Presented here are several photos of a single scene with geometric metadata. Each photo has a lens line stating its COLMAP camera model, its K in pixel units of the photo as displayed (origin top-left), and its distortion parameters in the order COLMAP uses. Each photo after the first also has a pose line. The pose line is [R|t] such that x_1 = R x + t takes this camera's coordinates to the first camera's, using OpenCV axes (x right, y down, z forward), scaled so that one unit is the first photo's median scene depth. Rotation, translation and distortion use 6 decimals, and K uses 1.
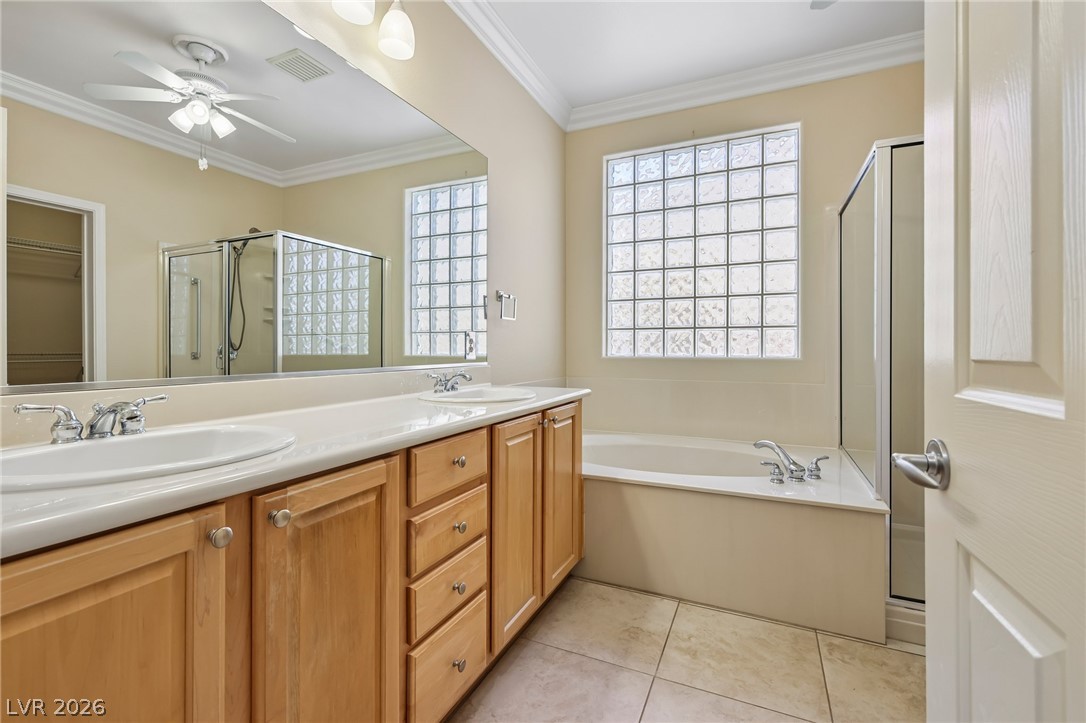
lens RADIAL K [[476.2, 0, 543.3], [0, 476.2, 350.3], [0, 0, 1]] dist [0.001343, 0.000268]
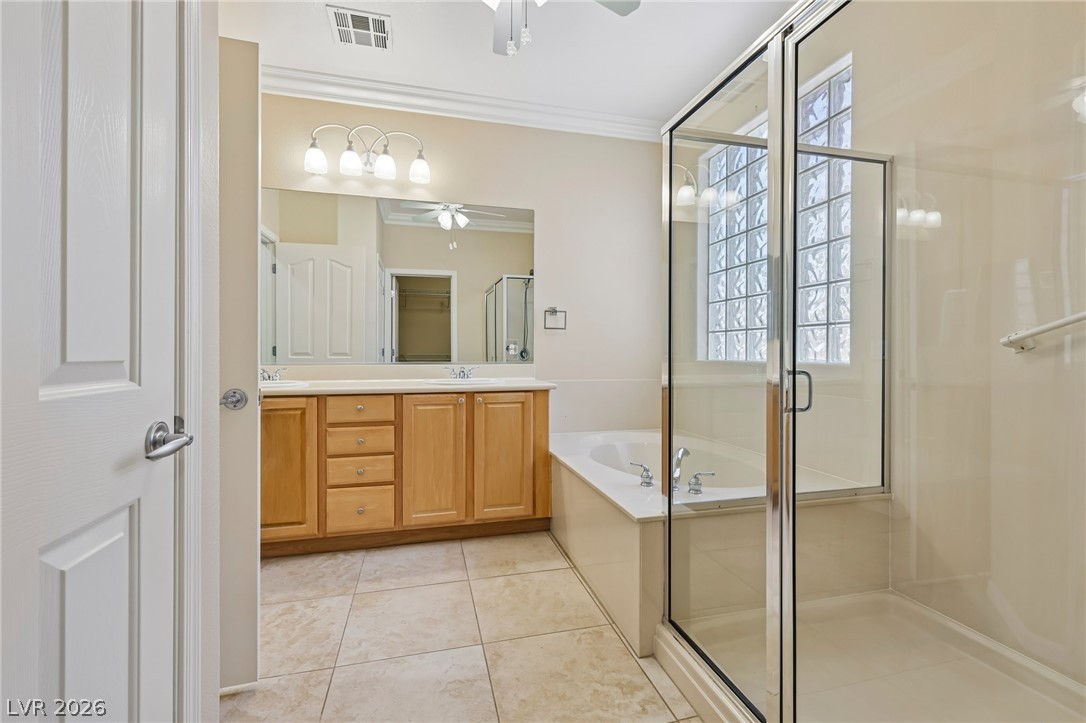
lens RADIAL K [[476.2, 0, 547.2], [0, 476.2, 357.8], [0, 0, 1]] dist [0.001343, 0.000268]
pose [[0.639295, 0.011159, -0.768881, 1.431892], [-0.005543, 0.999936, 0.009904, 0.000204], [0.768942, -0.002070, 0.639316, 0.257552]]
